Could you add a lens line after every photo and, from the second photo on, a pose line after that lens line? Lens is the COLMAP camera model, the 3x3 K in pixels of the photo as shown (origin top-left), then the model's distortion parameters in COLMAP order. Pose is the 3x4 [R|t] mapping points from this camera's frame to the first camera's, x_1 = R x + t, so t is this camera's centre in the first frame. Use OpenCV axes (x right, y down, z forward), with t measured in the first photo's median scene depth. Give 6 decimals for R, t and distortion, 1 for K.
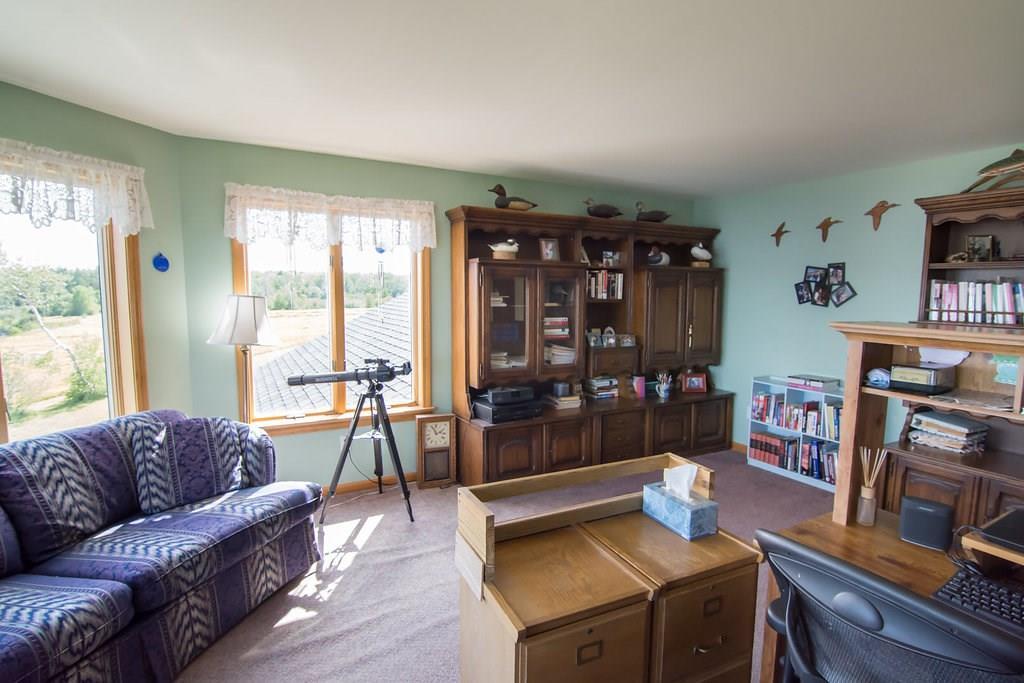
lens RADIAL K [[515.1, 0, 512.0], [0, 515.1, 341.5], [0, 0, 1]] dist [-0.010962, -0.009576]
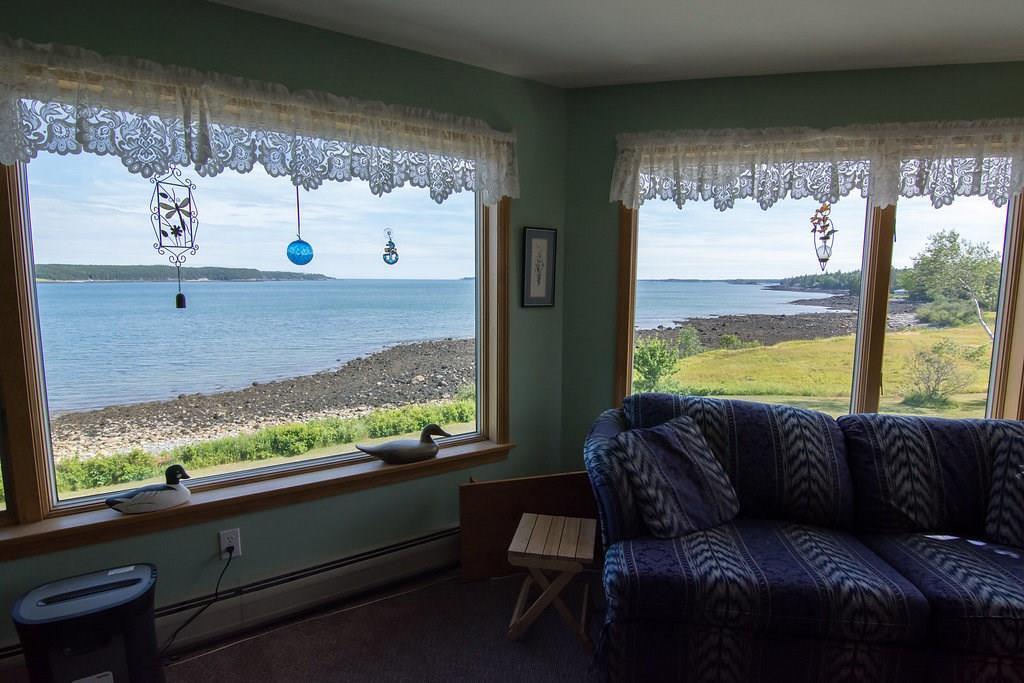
lens RADIAL K [[515.1, 0, 512.0], [0, 515.1, 341.5], [0, 0, 1]] dist [-0.010962, -0.009576]
pose [[0.061114, 0.111903, -0.991838, 0.014556], [-0.103733, 0.989027, 0.105194, 0.014315], [0.992726, 0.096457, 0.072051, 0.143987]]
